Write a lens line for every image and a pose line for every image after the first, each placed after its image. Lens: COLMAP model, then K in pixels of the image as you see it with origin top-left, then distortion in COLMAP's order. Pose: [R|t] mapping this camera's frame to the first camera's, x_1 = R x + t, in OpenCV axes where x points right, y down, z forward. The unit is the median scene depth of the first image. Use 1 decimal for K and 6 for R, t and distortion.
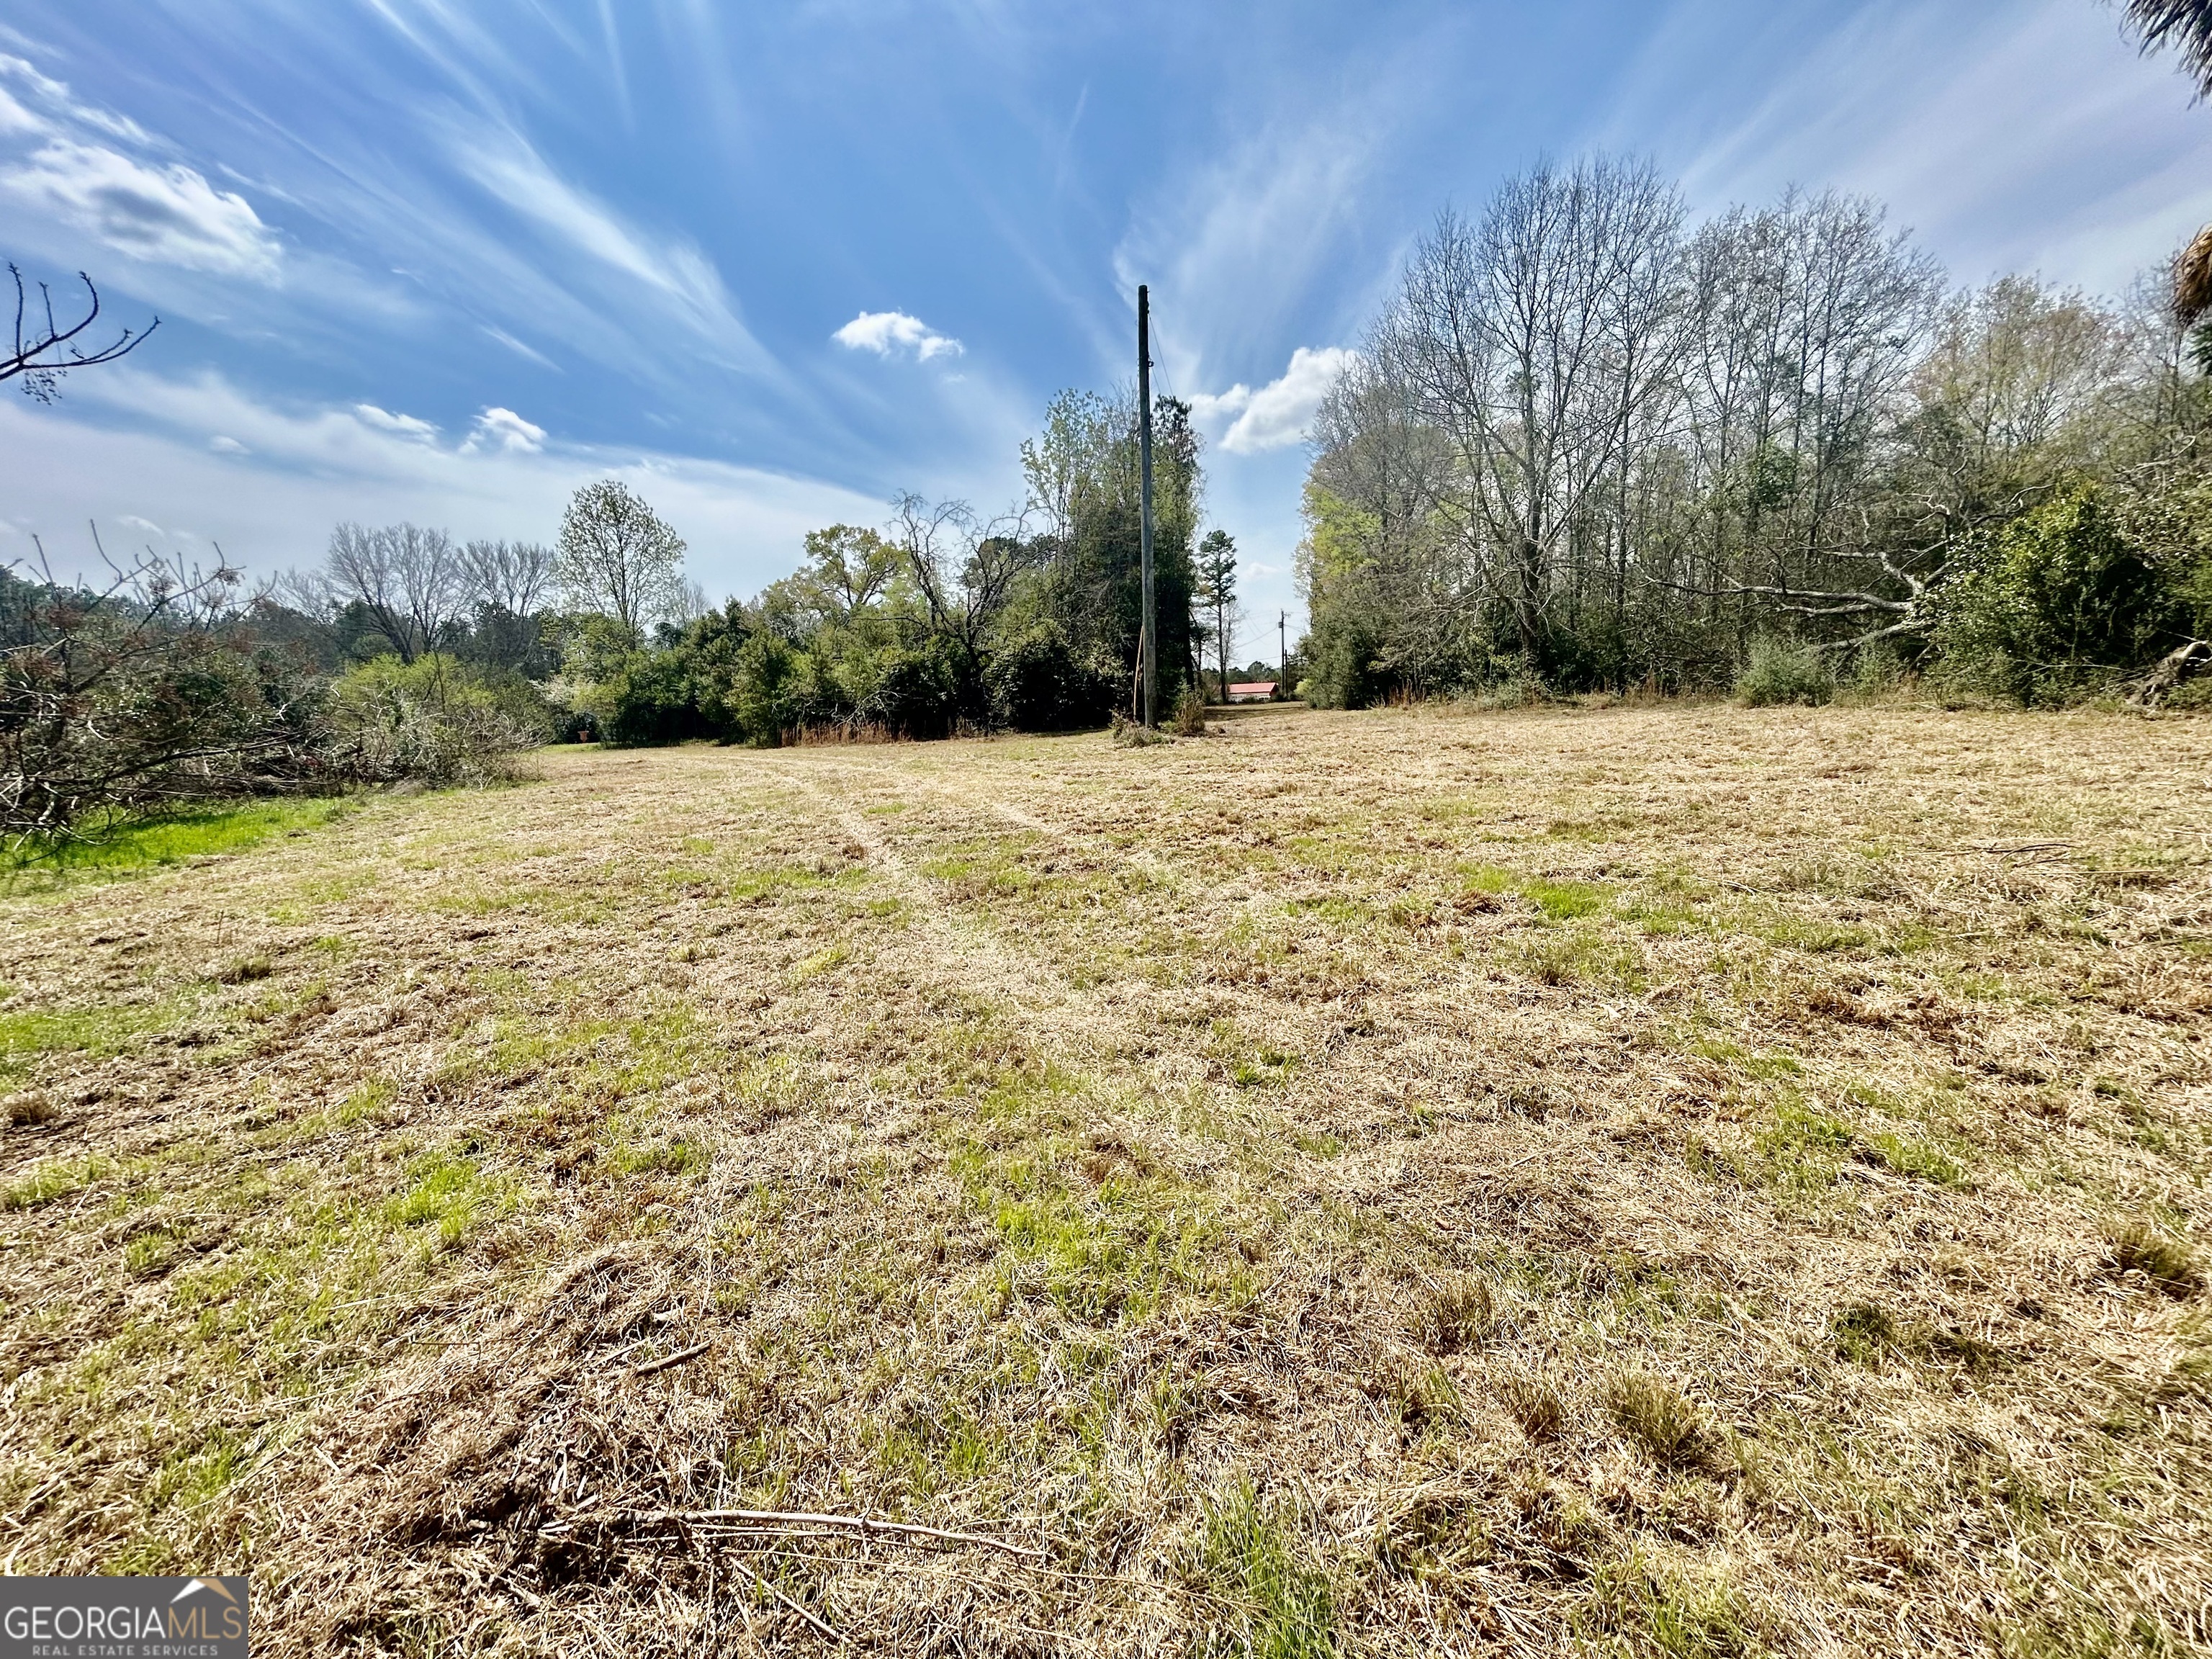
lens RADIAL K [[903.2, 0, 1102.9], [0, 903.2, 825.9], [0, 0, 1]] dist [0.001224, 0.000399]
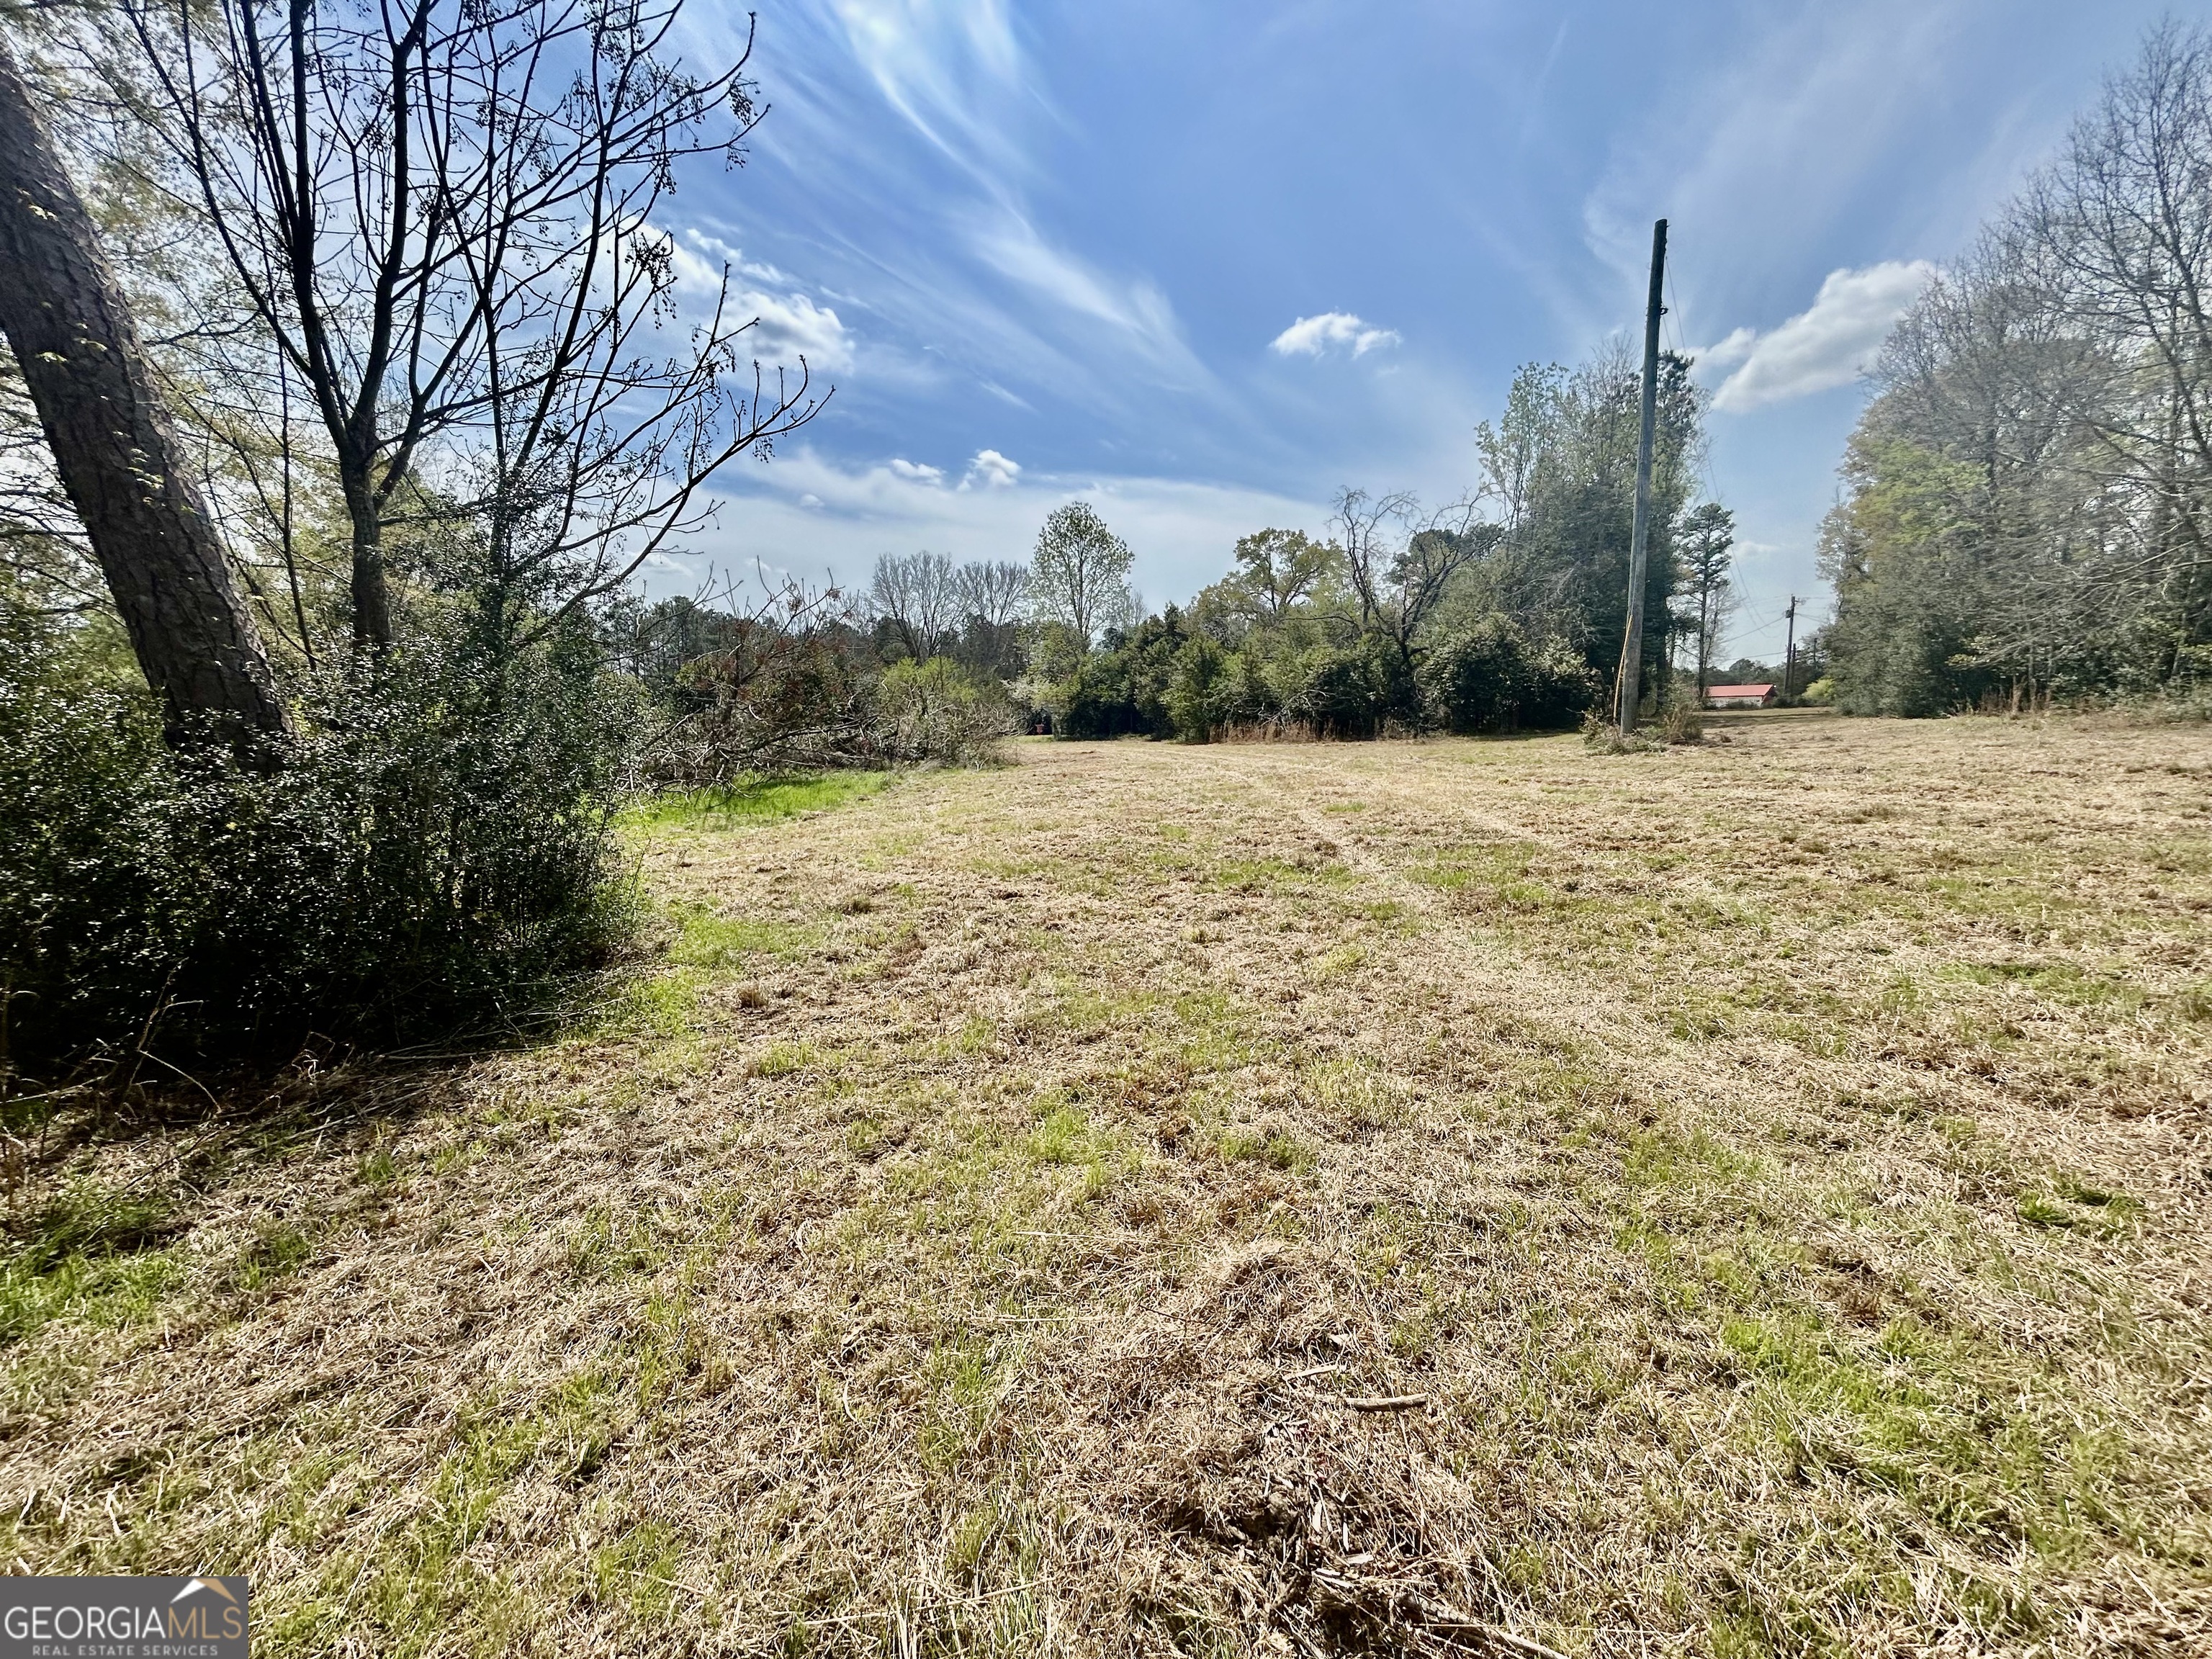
lens RADIAL K [[903.2, 0, 1102.9], [0, 903.2, 825.9], [0, 0, 1]] dist [0.001224, 0.000399]
pose [[0.903265, 0.070245, -0.423294, -0.104366], [-0.070672, 0.997391, 0.014708, 0.008120], [0.423223, 0.016630, 0.905873, 0.017885]]
